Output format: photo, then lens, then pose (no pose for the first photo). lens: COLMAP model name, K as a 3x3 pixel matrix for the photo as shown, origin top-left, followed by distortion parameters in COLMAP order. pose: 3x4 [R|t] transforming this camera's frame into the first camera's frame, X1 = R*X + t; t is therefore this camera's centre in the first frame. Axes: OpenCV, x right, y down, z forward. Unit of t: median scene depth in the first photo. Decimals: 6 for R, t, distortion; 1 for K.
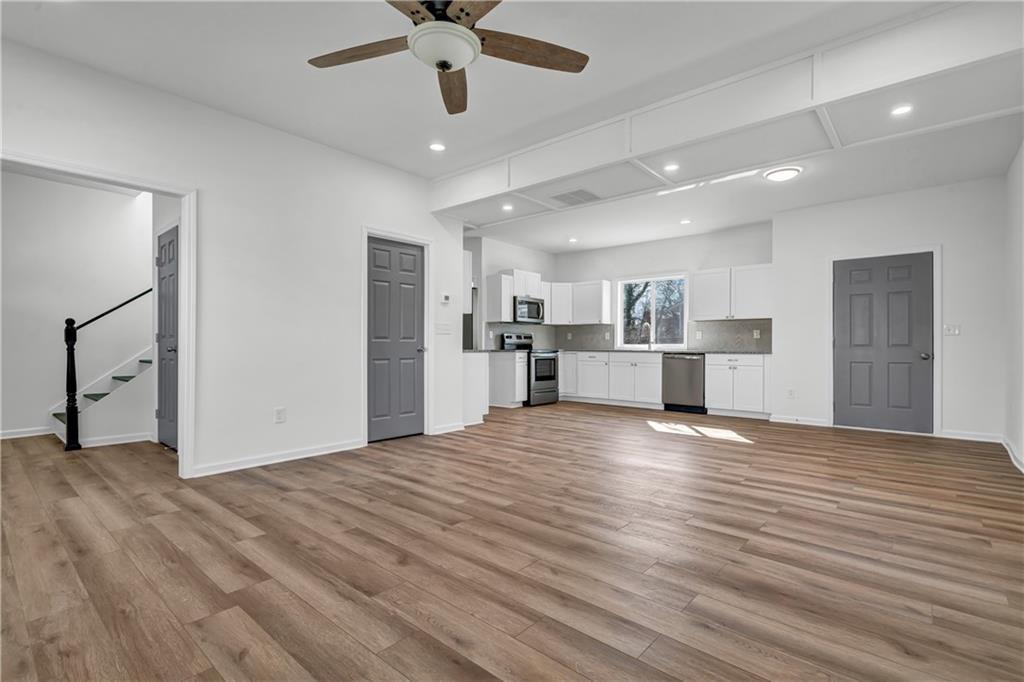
lens RADIAL K [[478.8, 0, 504.9], [0, 478.8, 343.2], [0, 0, 1]] dist [-0.000334, 0.000872]
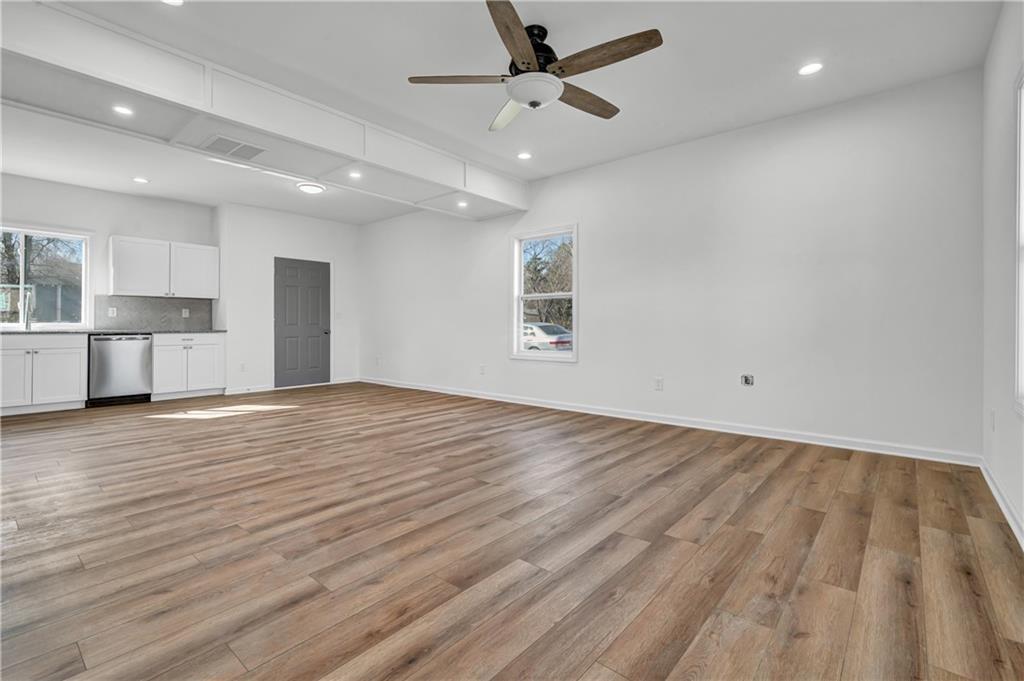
lens RADIAL K [[462.8, 0, 493.6], [0, 462.8, 321.6], [0, 0, 1]] dist [-0.002349, 0.000037]
pose [[0.008766, 0.005798, 0.999945, -1.062292], [-0.005445, 0.999969, -0.005750, 0.002210], [-0.999947, -0.005394, 0.008798, 0.861533]]
